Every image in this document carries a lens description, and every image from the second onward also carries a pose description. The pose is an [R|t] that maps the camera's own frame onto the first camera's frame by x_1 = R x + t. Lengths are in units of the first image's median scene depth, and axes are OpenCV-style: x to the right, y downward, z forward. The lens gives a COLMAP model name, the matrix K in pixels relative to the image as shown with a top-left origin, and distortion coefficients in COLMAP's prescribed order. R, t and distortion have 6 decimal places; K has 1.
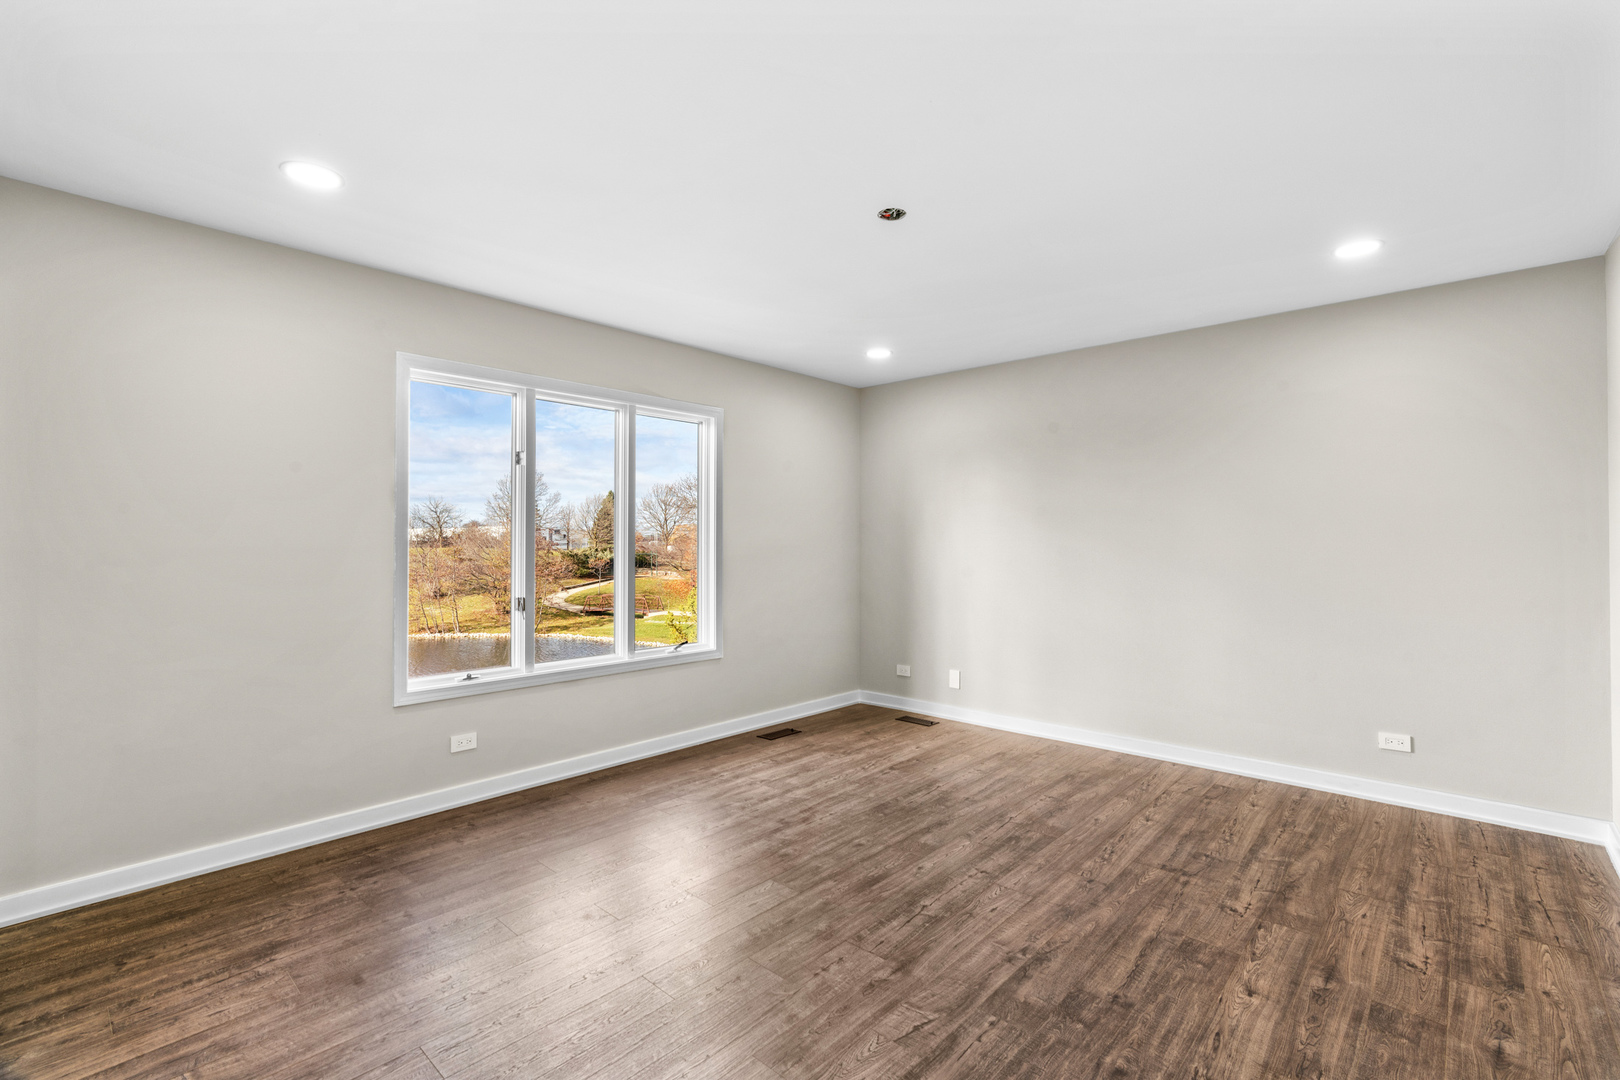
lens RADIAL K [[723.0, 0, 810.0], [0, 723.0, 540.0], [0, 0, 1]] dist [0.001416, 0.000416]
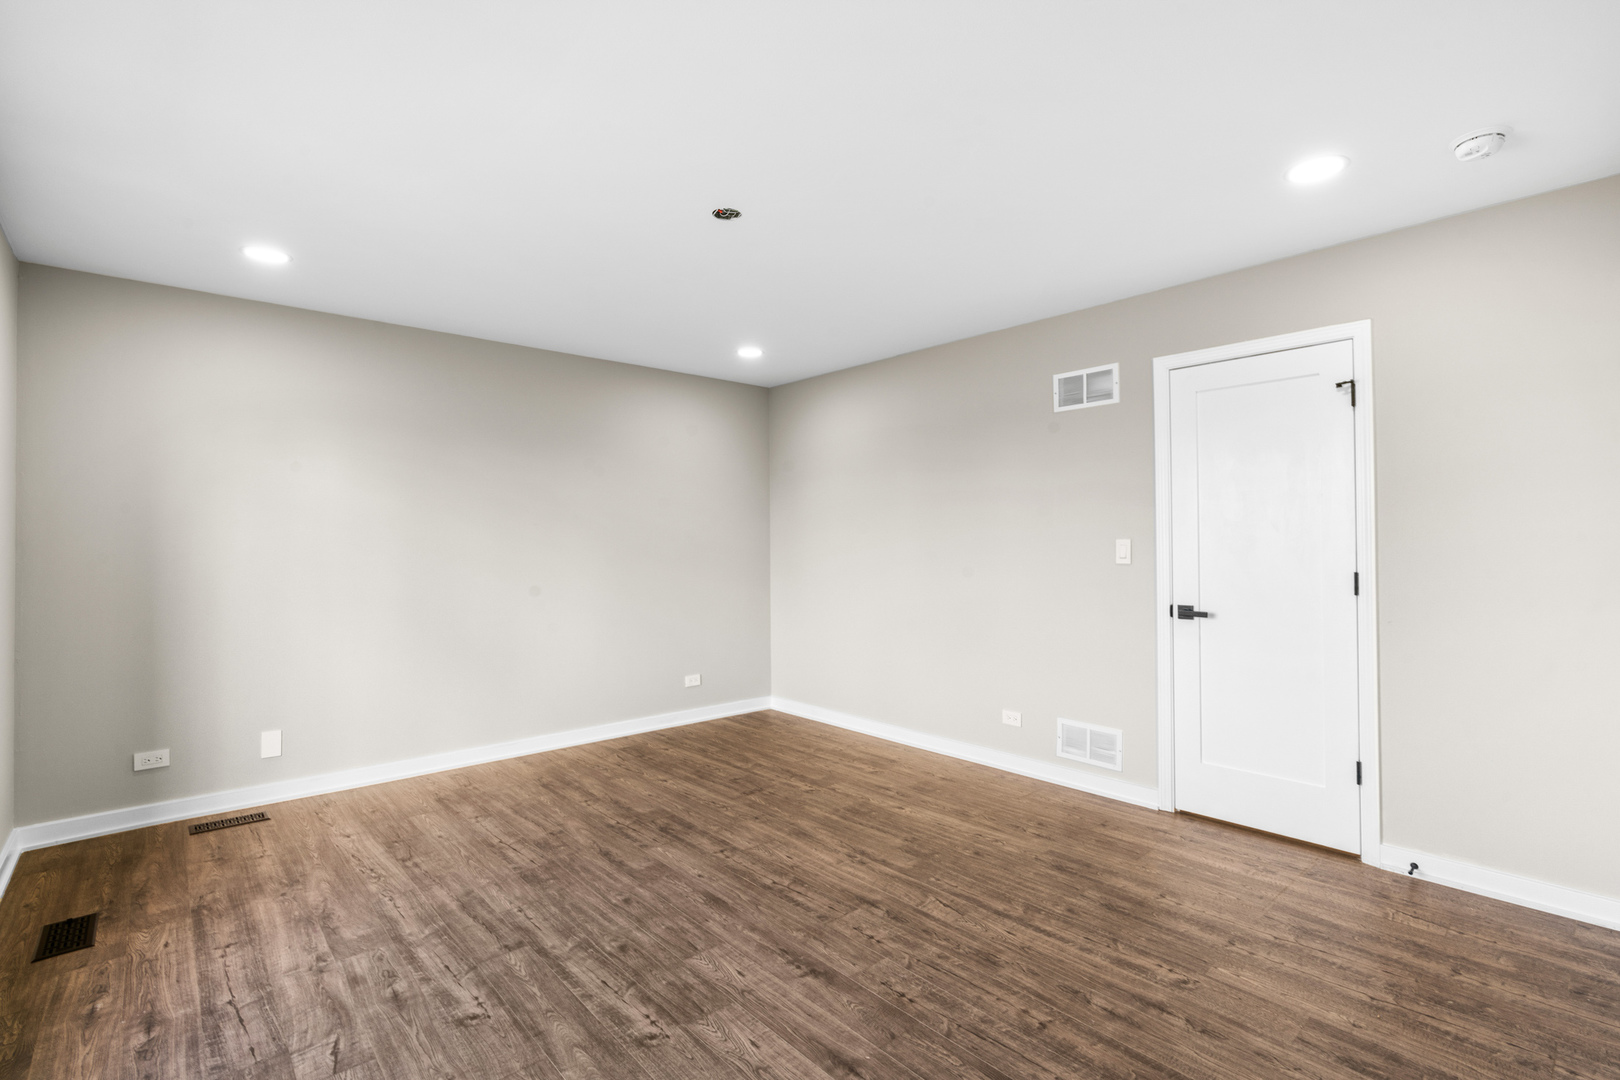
lens RADIAL K [[749.5, 0, 809.8], [0, 749.5, 603.6], [0, 0, 1]] dist [0.000979, 0.000171]
pose [[0.097842, -0.077714, 0.992163, -0.712398], [-0.001366, 0.996935, 0.078222, 0.001300], [-0.995201, -0.009009, 0.097436, 0.653718]]
